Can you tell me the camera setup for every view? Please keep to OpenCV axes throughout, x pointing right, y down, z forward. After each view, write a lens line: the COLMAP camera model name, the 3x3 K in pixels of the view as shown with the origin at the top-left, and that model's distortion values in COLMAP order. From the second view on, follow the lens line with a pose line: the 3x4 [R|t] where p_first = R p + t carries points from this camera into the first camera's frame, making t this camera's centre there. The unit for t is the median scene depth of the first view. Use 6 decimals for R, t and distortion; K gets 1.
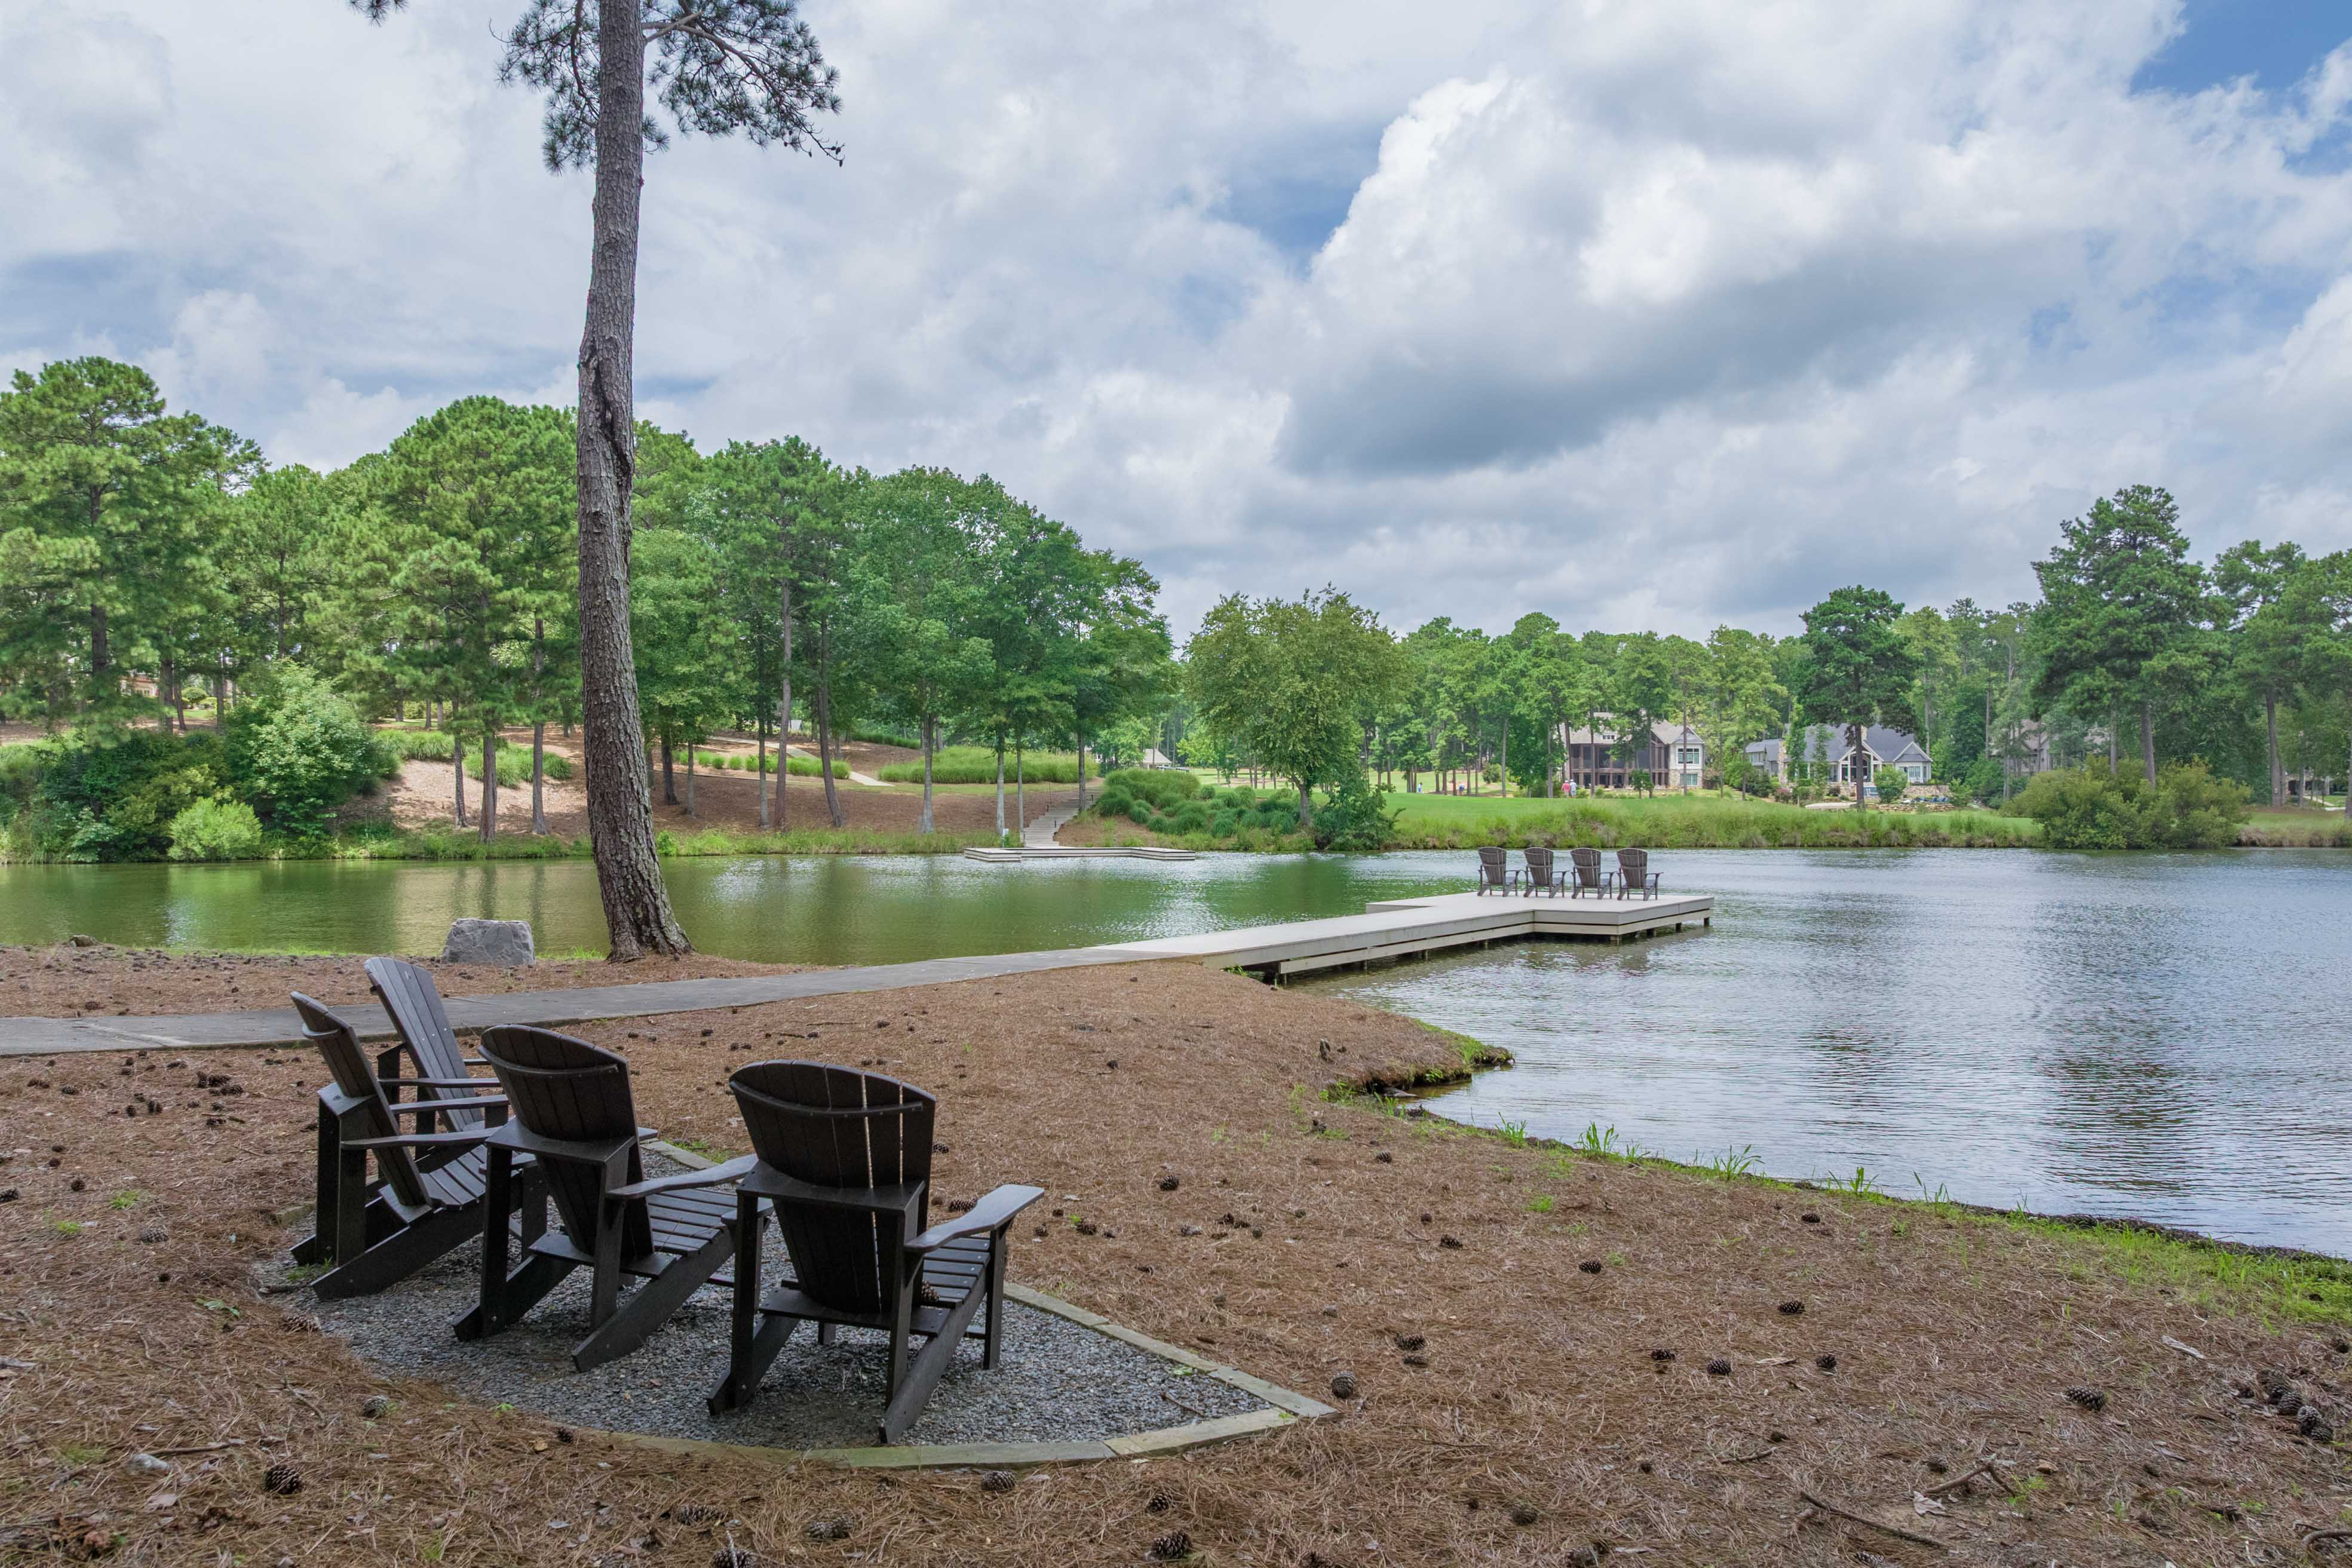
lens RADIAL K [[1636.7, 0, 1176.0], [0, 1636.7, 784.0], [0, 0, 1]] dist [-0.038684, -0.006366]
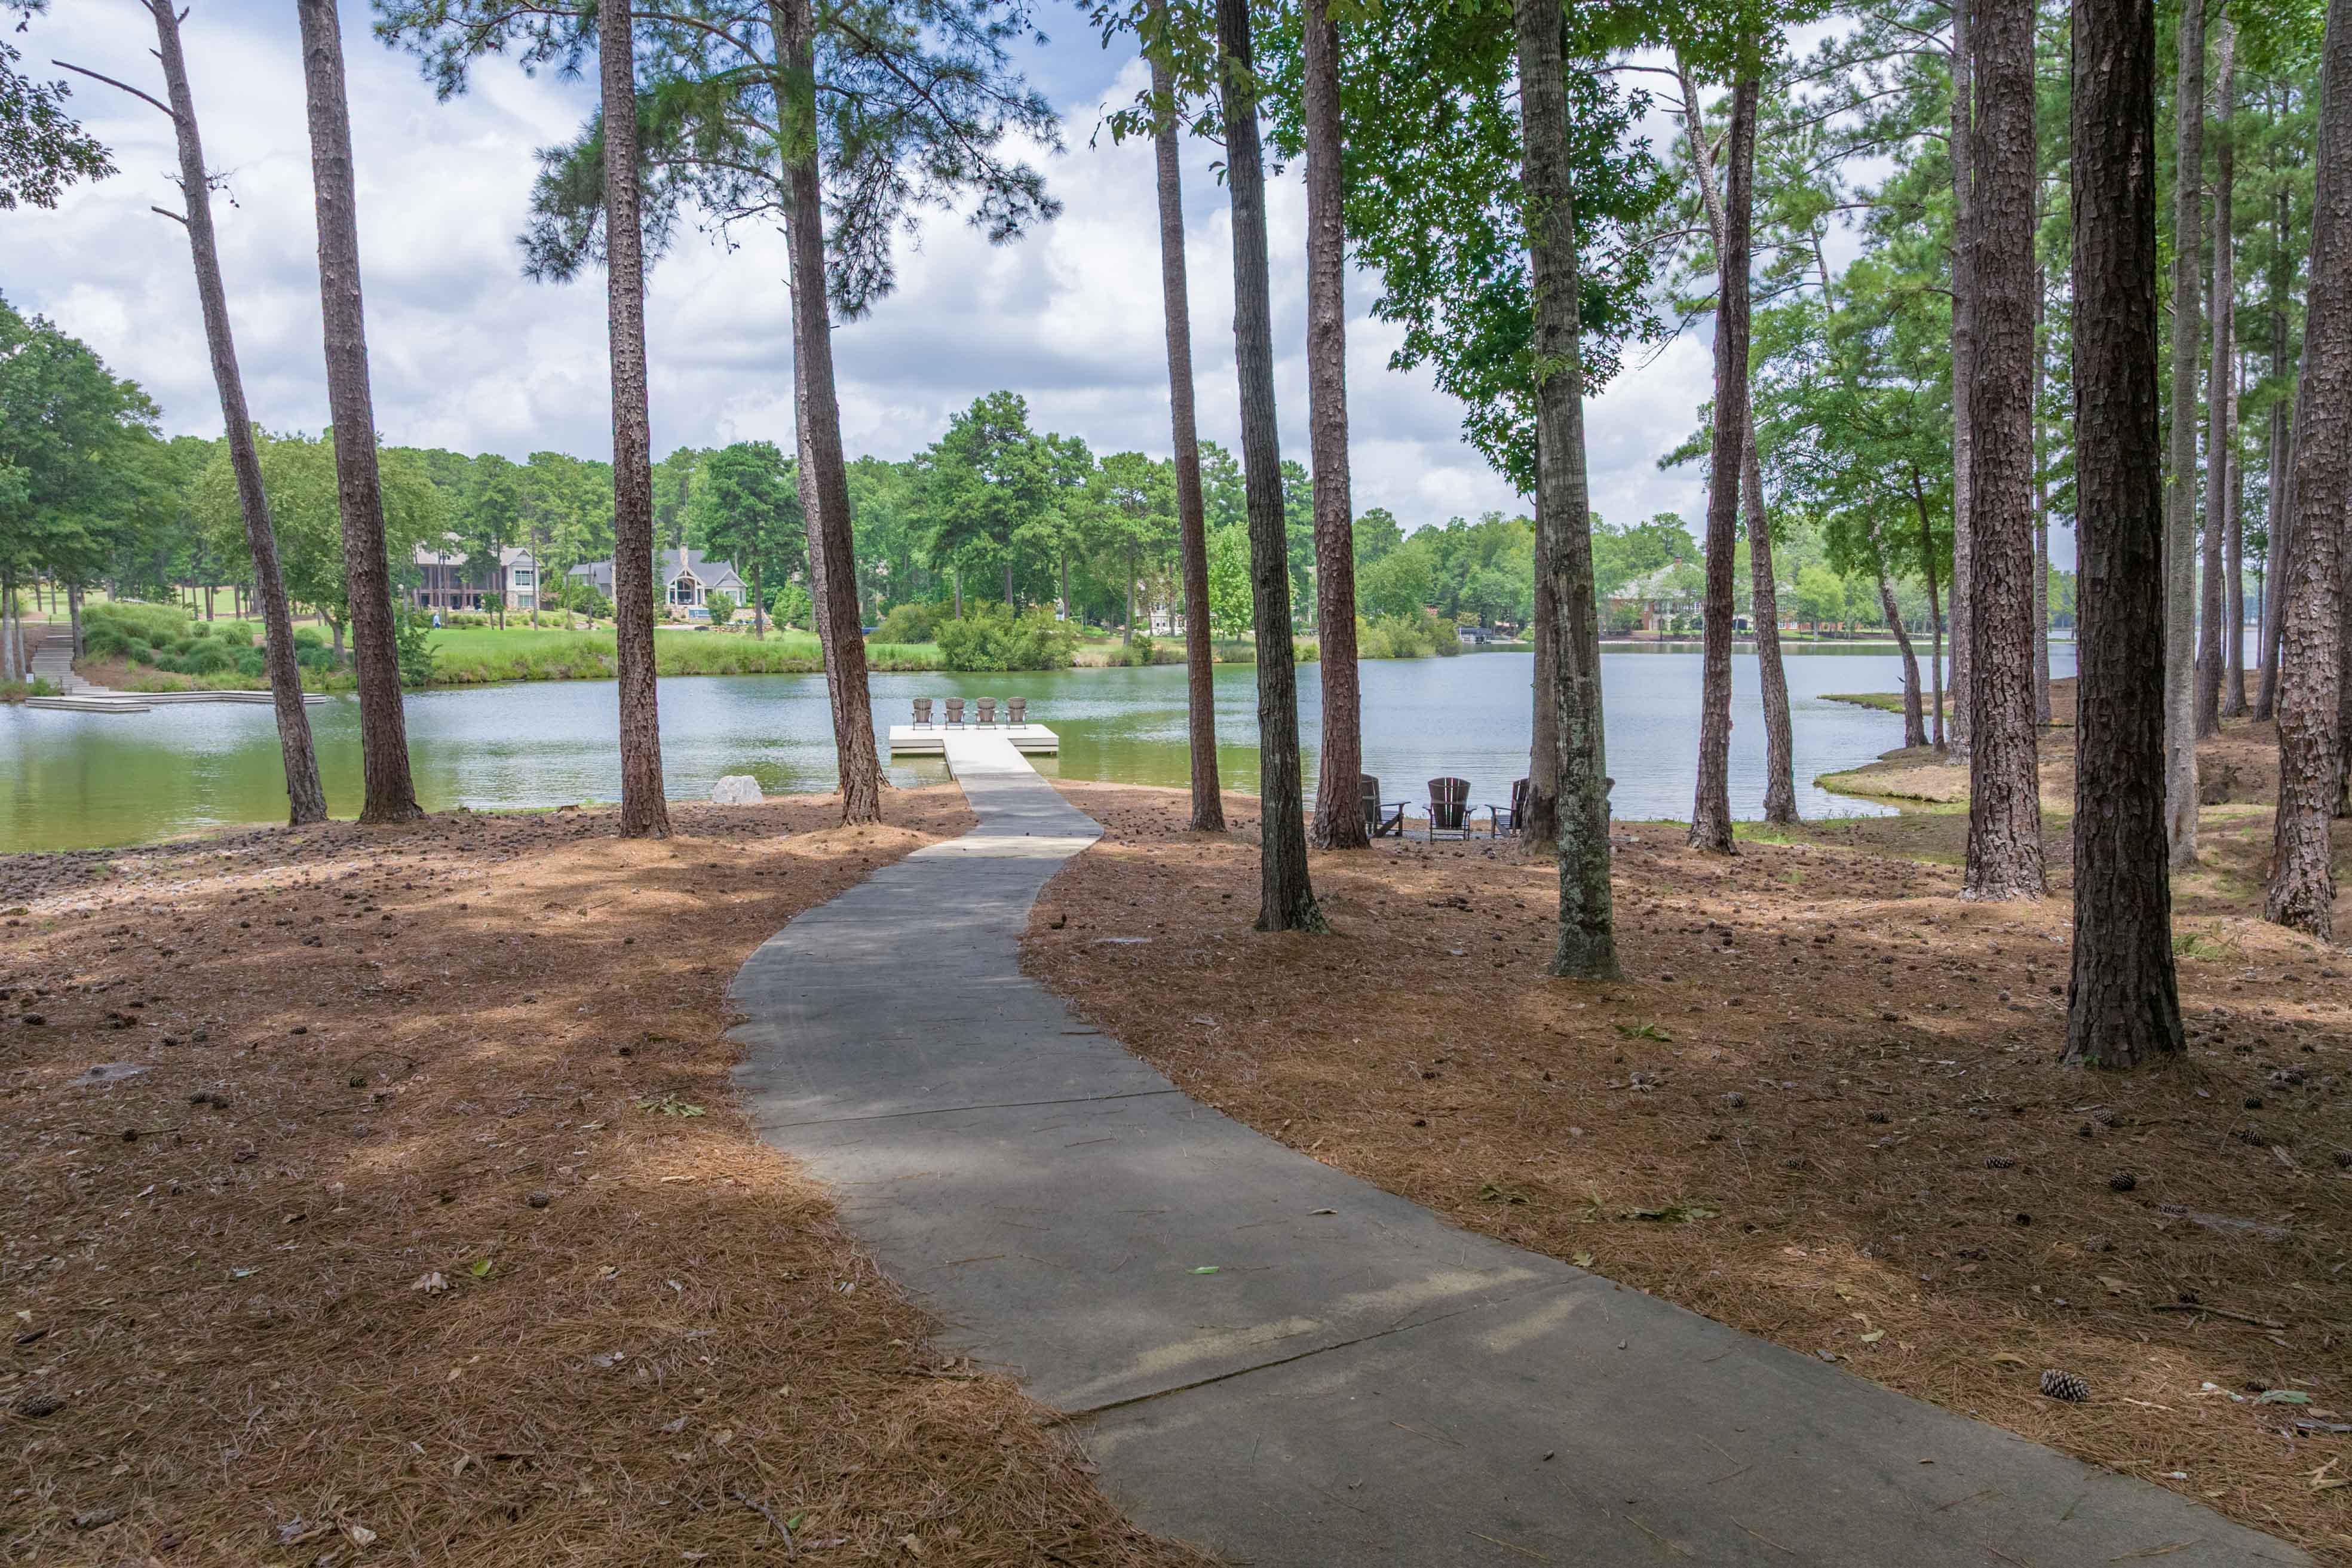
lens RADIAL K [[1636.7, 0, 1176.0], [0, 1636.7, 784.0], [0, 0, 1]] dist [-0.038684, -0.006366]
pose [[0.733693, -0.065271, 0.676339, -0.219291], [-0.013476, 0.993782, 0.110525, -0.017413], [-0.679348, -0.090206, 0.728251, -0.089922]]
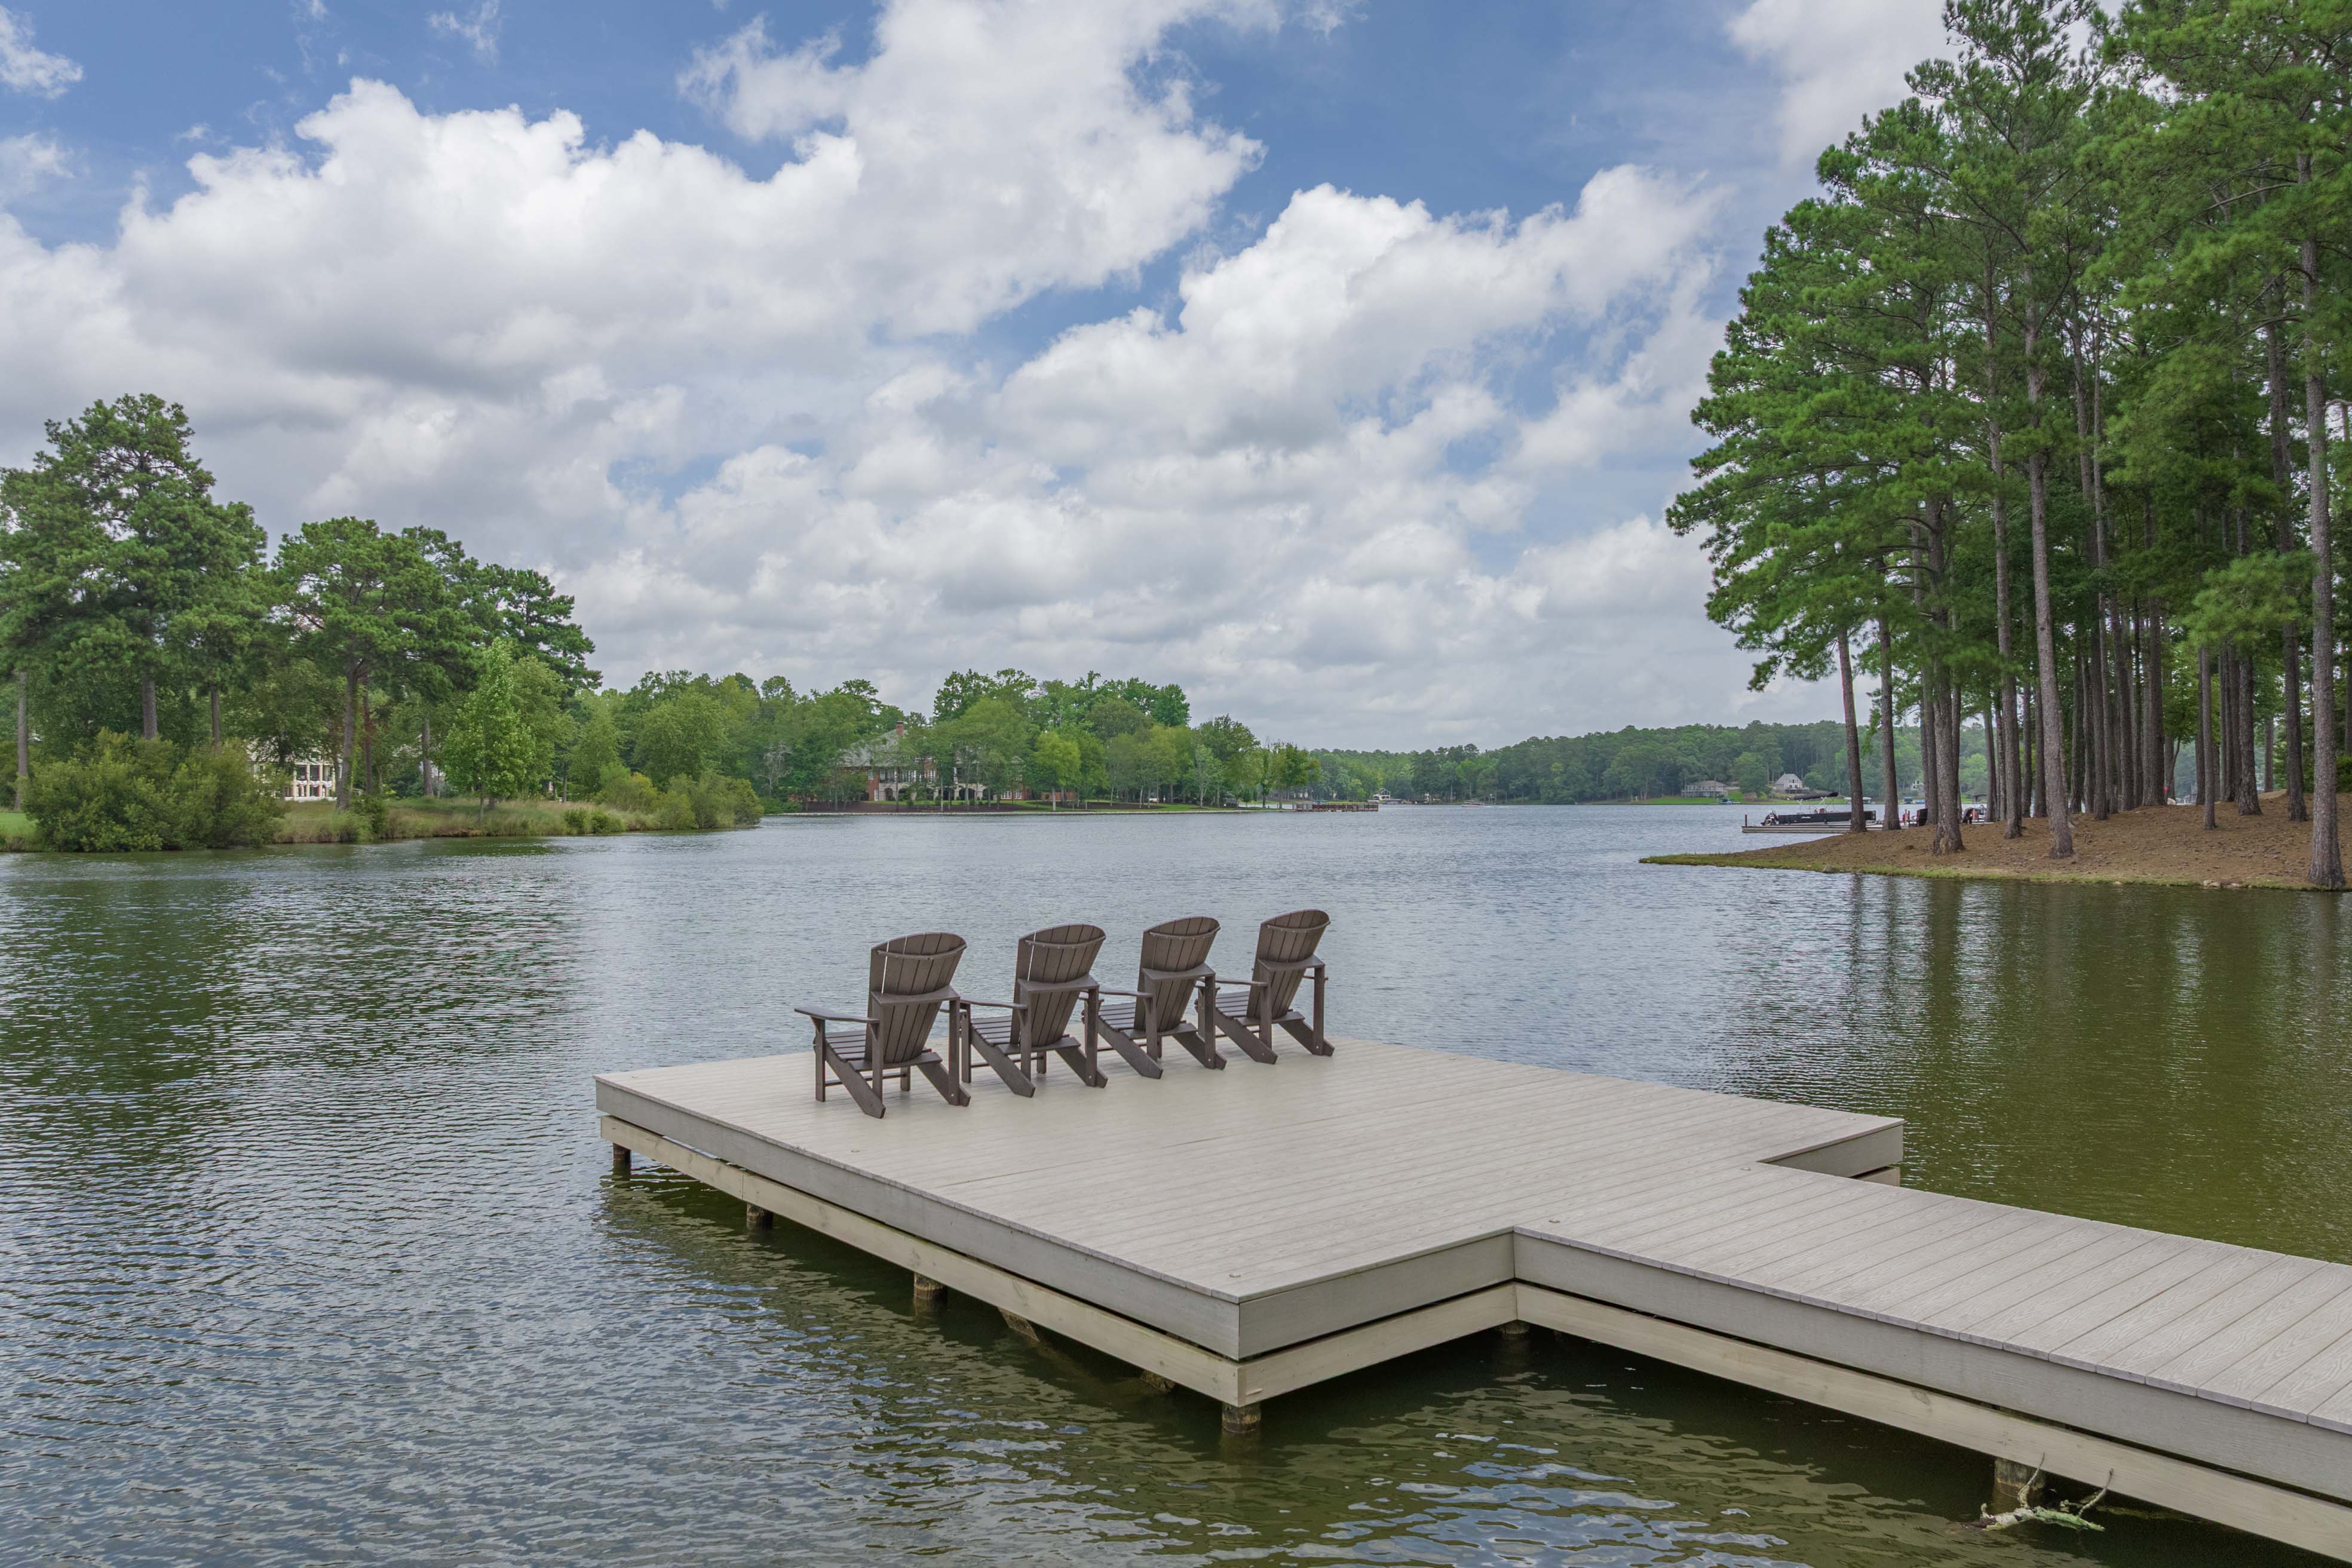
lens RADIAL K [[1636.7, 0, 1176.0], [0, 1636.7, 784.0], [0, 0, 1]] dist [-0.038684, -0.006366]
pose [[0.282943, 0.010634, 0.959078, -0.020341], [-0.015664, 0.999856, -0.006464, 0.004657], [-0.959009, -0.013194, 0.283069, 0.285560]]
